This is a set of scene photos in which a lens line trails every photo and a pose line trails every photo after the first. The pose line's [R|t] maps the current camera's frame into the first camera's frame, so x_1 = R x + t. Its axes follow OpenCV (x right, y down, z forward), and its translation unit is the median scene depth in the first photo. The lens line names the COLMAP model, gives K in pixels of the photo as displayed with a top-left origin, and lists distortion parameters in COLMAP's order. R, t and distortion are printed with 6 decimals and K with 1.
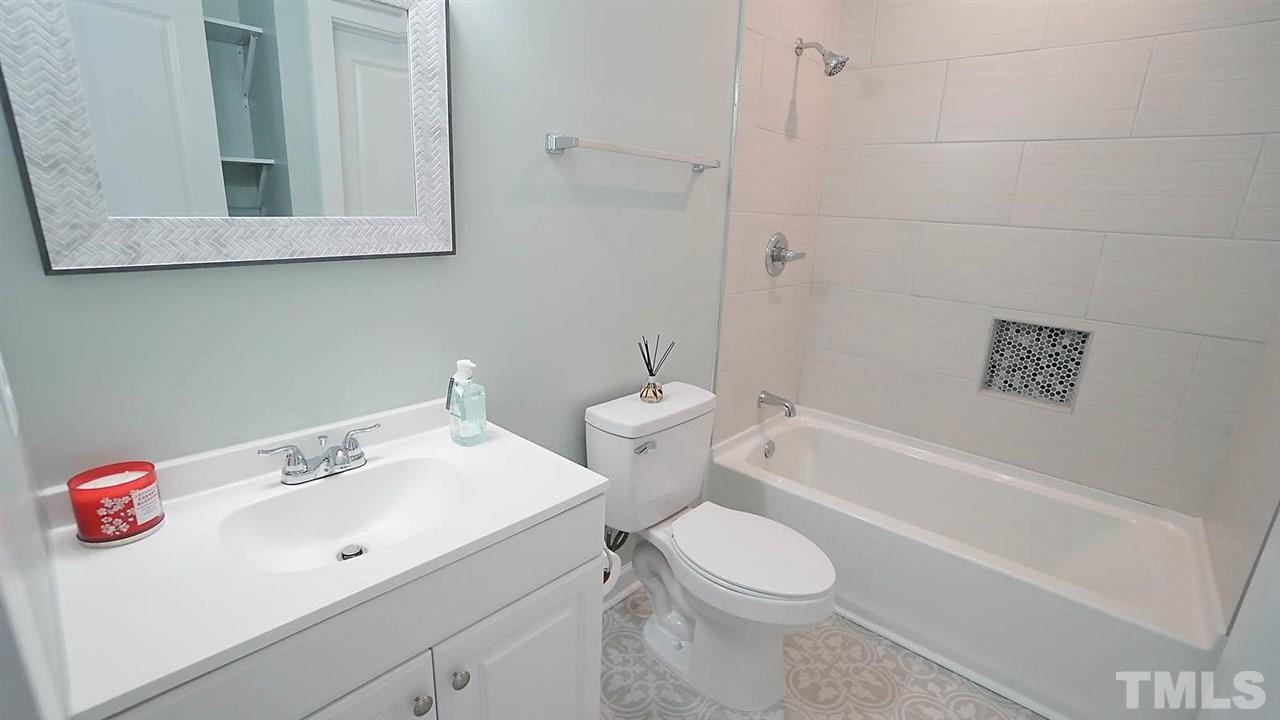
lens RADIAL K [[564.4, 0, 631.6], [0, 564.4, 361.1], [0, 0, 1]] dist [-0.068575, 0.025346]
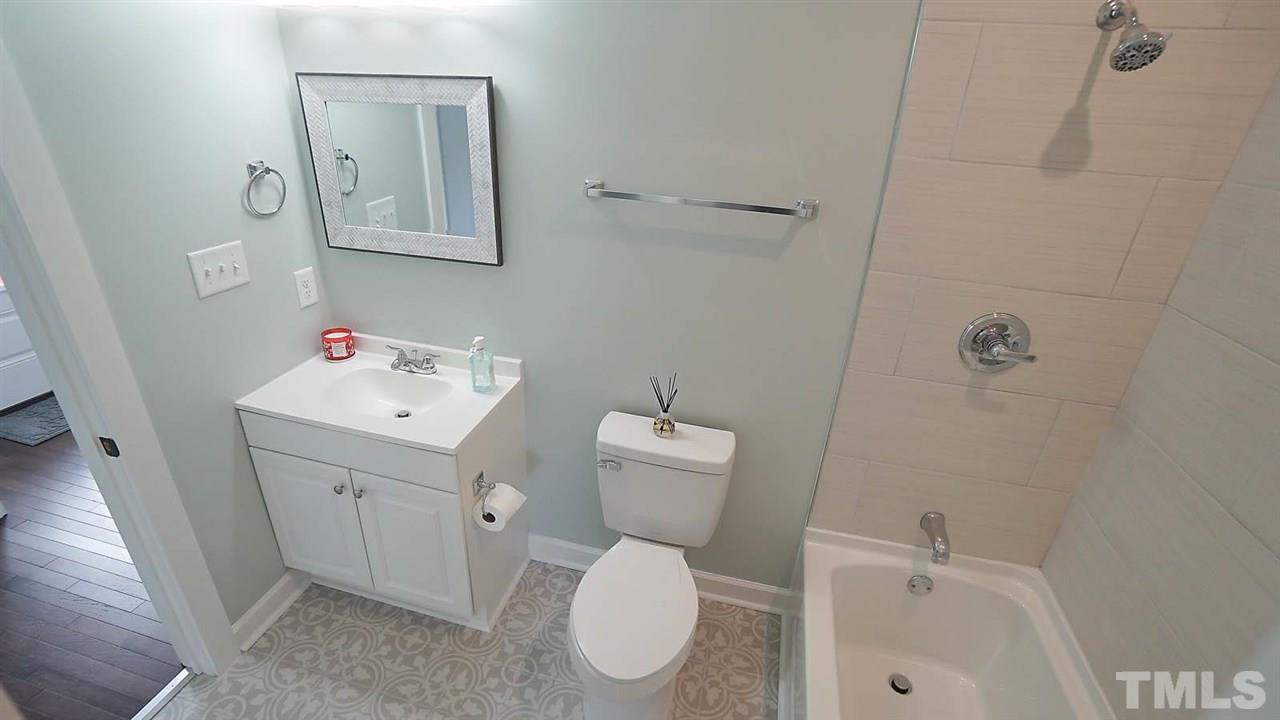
lens RADIAL K [[564.4, 0, 631.6], [0, 564.4, 361.1], [0, 0, 1]] dist [-0.068575, 0.025346]
pose [[0.471344, 0.367540, -0.801716, 0.928746], [-0.255025, 0.926993, 0.275038, -0.380661], [0.844273, 0.074820, 0.530665, 0.453266]]
